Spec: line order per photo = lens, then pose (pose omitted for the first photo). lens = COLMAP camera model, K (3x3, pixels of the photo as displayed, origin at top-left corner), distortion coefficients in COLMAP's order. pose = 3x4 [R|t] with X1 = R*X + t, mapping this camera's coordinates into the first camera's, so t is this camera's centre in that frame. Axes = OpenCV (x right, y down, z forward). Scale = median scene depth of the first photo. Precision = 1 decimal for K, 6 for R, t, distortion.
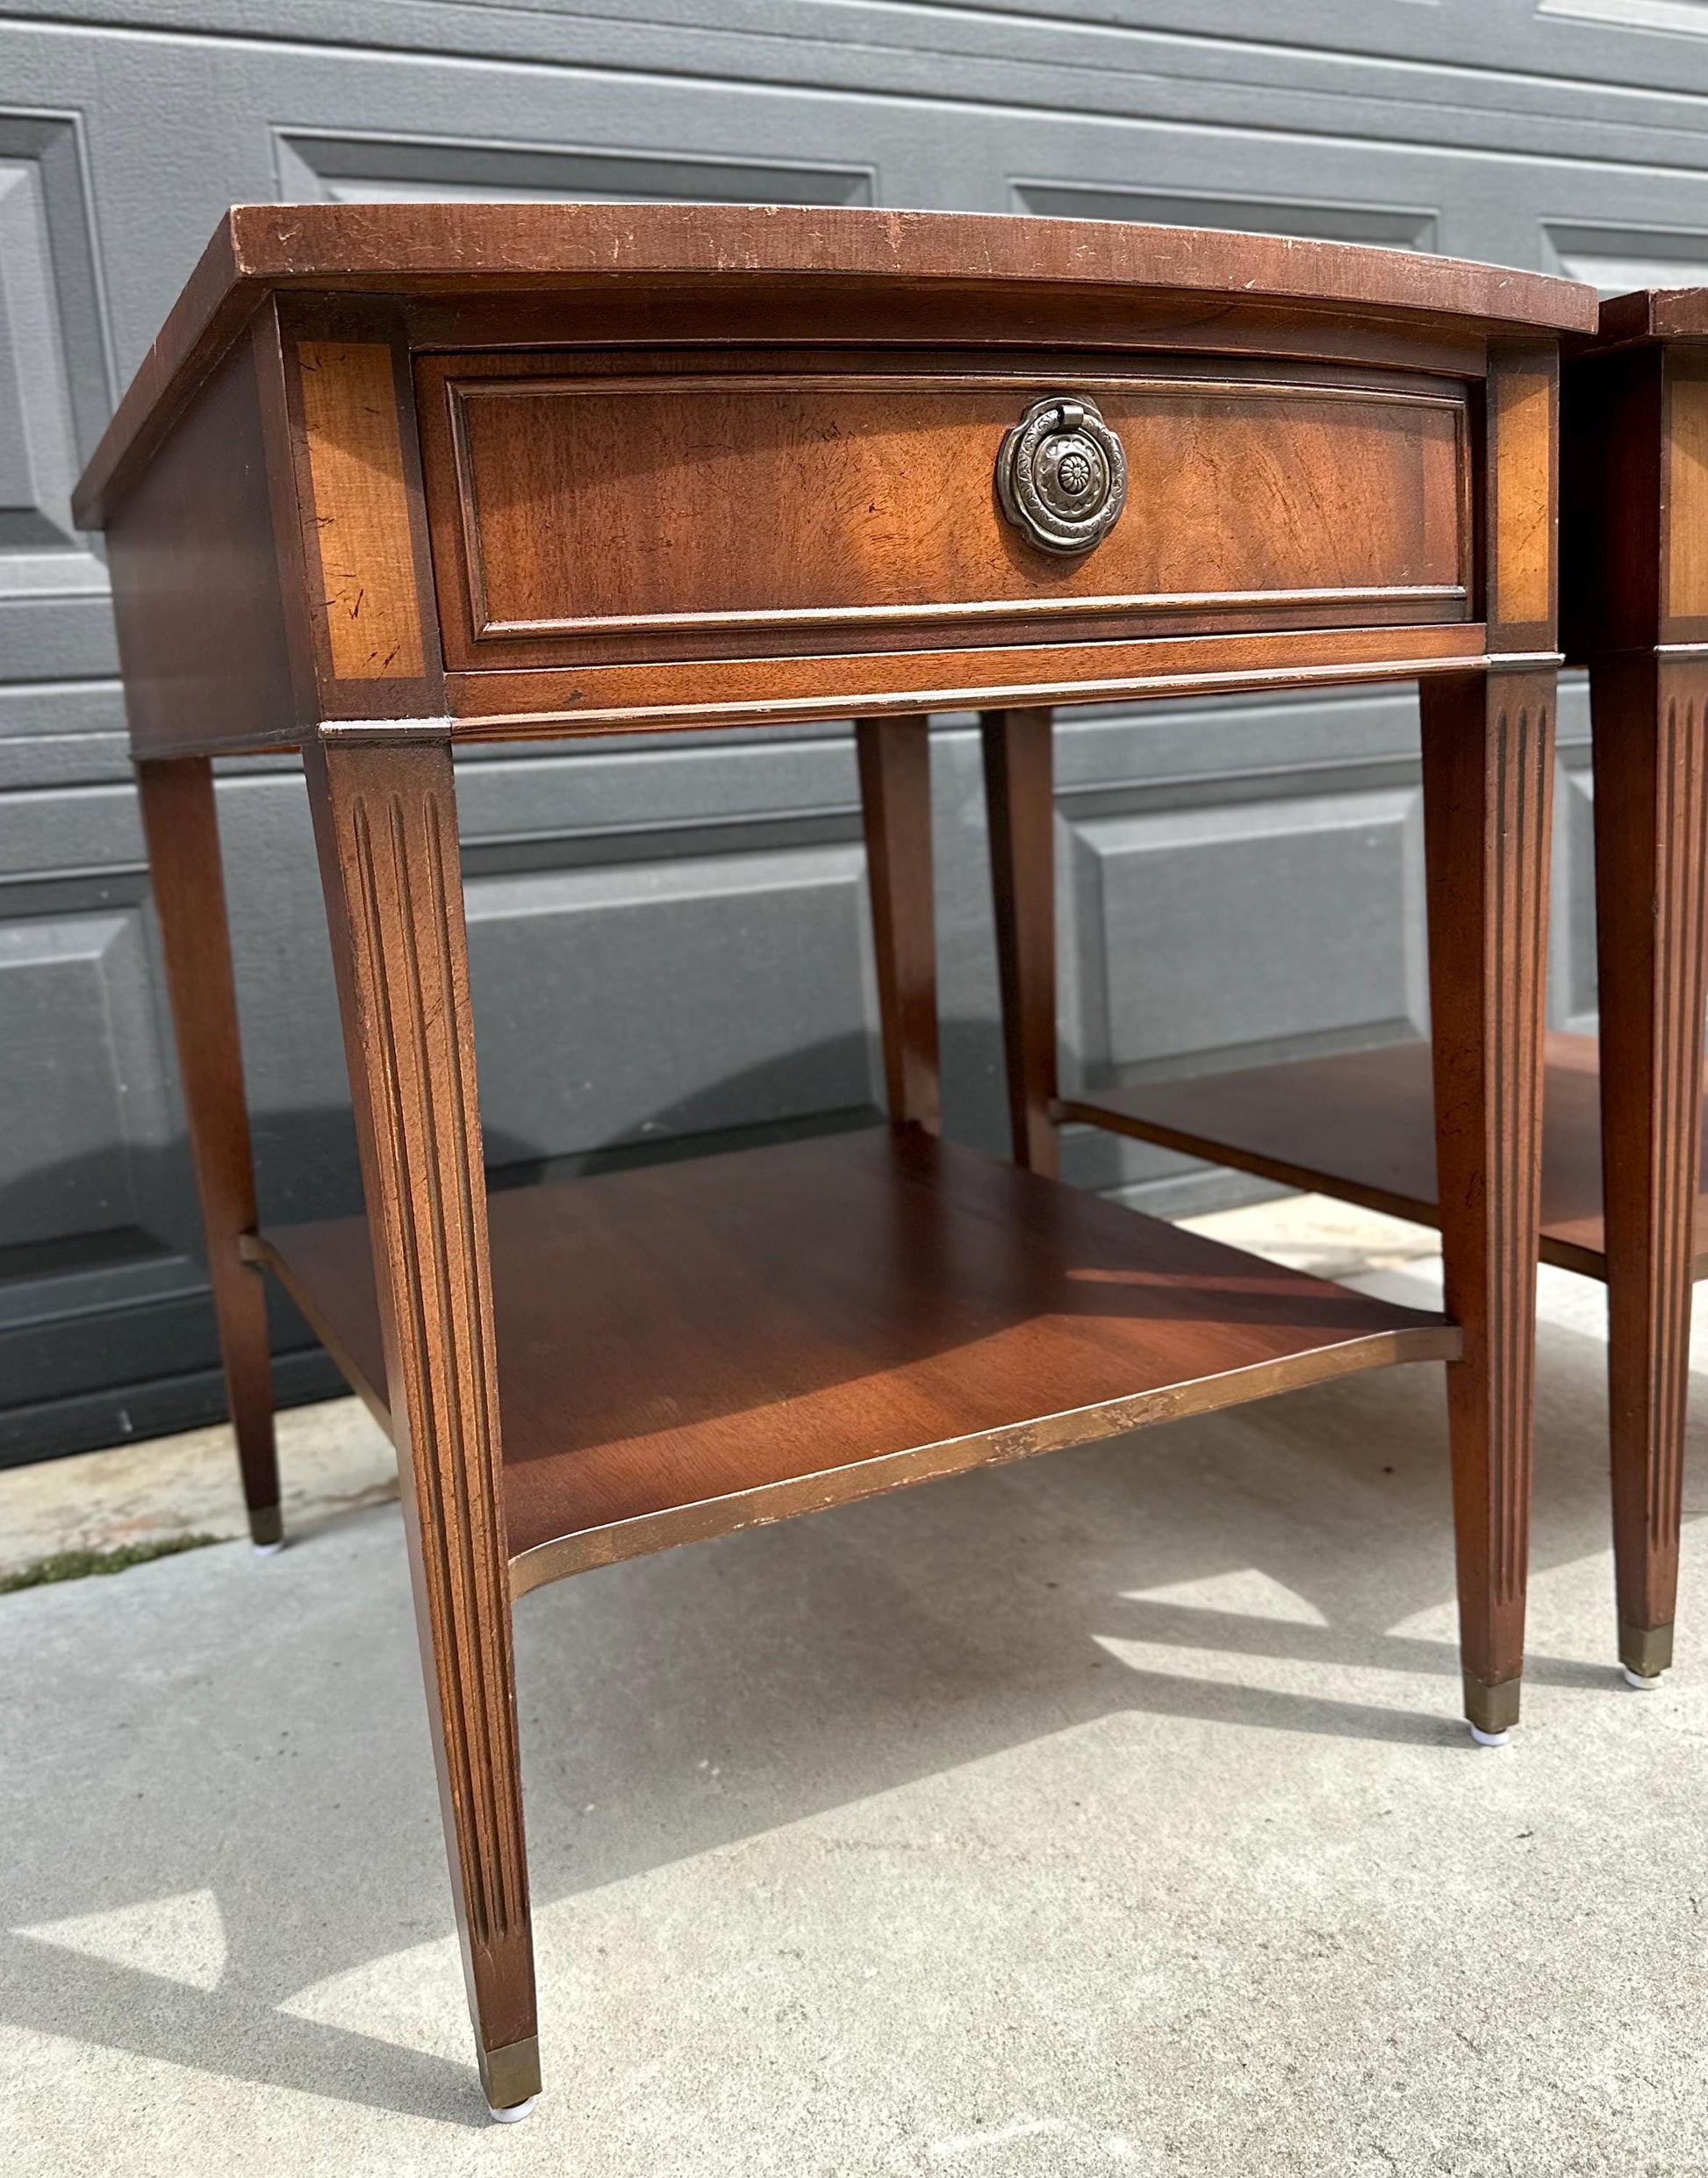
lens RADIAL K [[1842.6, 0, 848.5], [0, 1842.6, 1051.1], [0, 0, 1]] dist [0.101962, -0.184169]
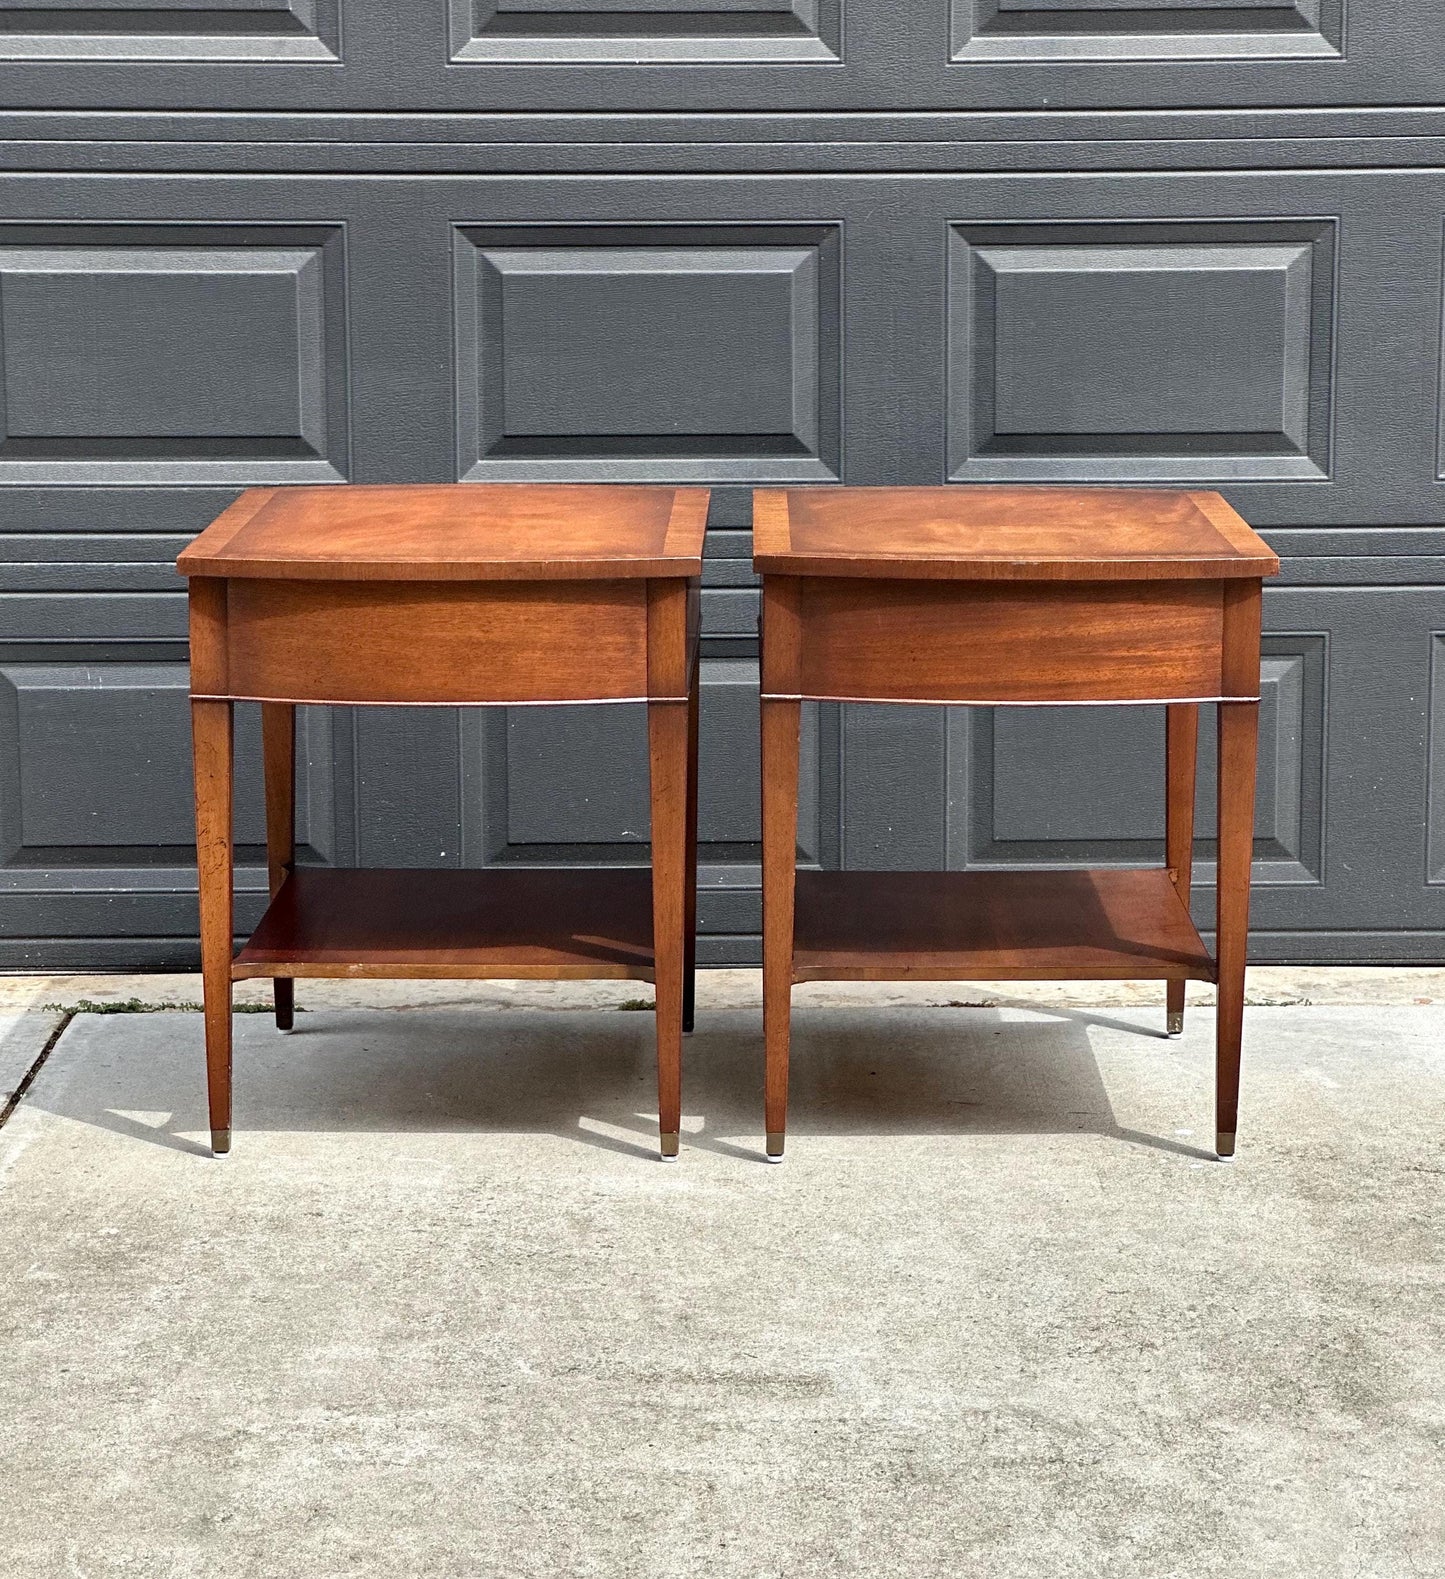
lens RADIAL K [[4353.0, 0, 737.1], [0, 4353.0, 815.0], [0, 0, 1]] dist [0.011080, 3.883842]
pose [[0.905820, 0.135904, -0.401274, 2.739649], [-0.125230, 0.990719, 0.052848, -0.339550], [0.404732, 0.002381, 0.914432, -4.348907]]
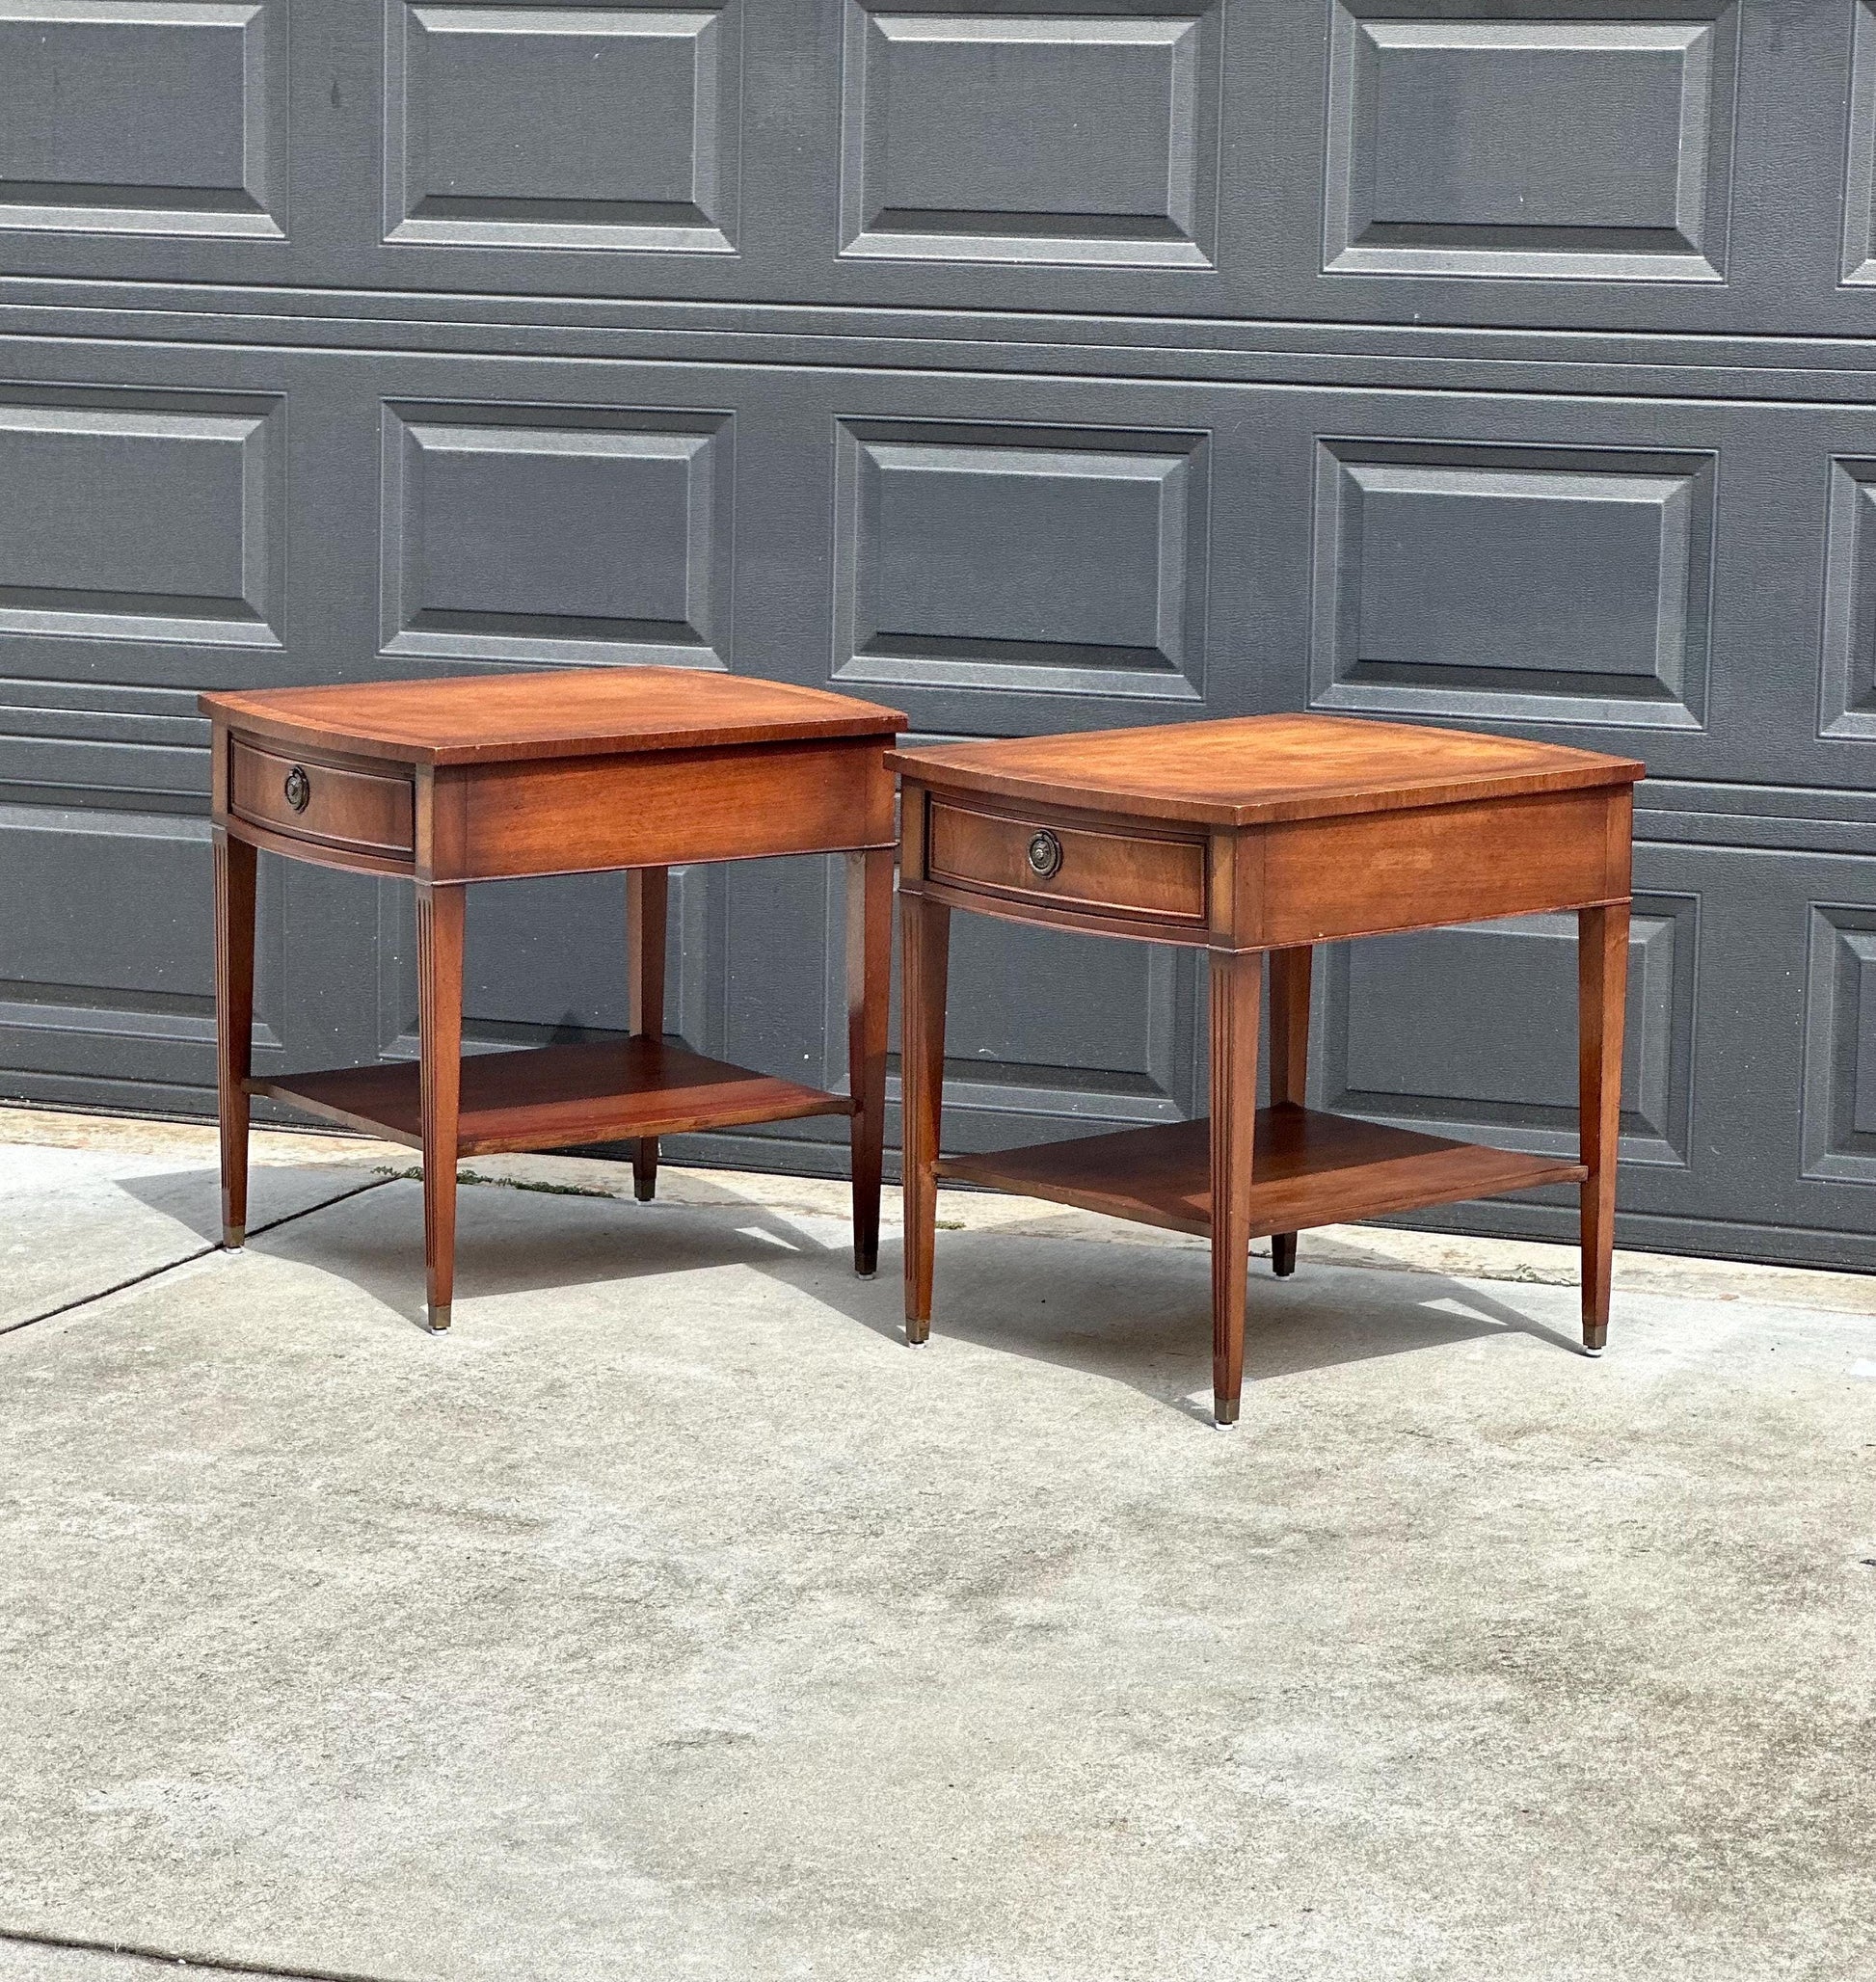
lens RADIAL K [[5952.3, 0, 918.0], [0, 5952.3, 913.8], [0, 0, 1]] dist [-0.209282, 8.331495]
pose [[0.680319, 0.181466, -0.710095, 6.198715], [-0.181640, 0.980384, 0.076516, -0.810453], [0.710051, 0.076927, 0.699936, -4.561522]]
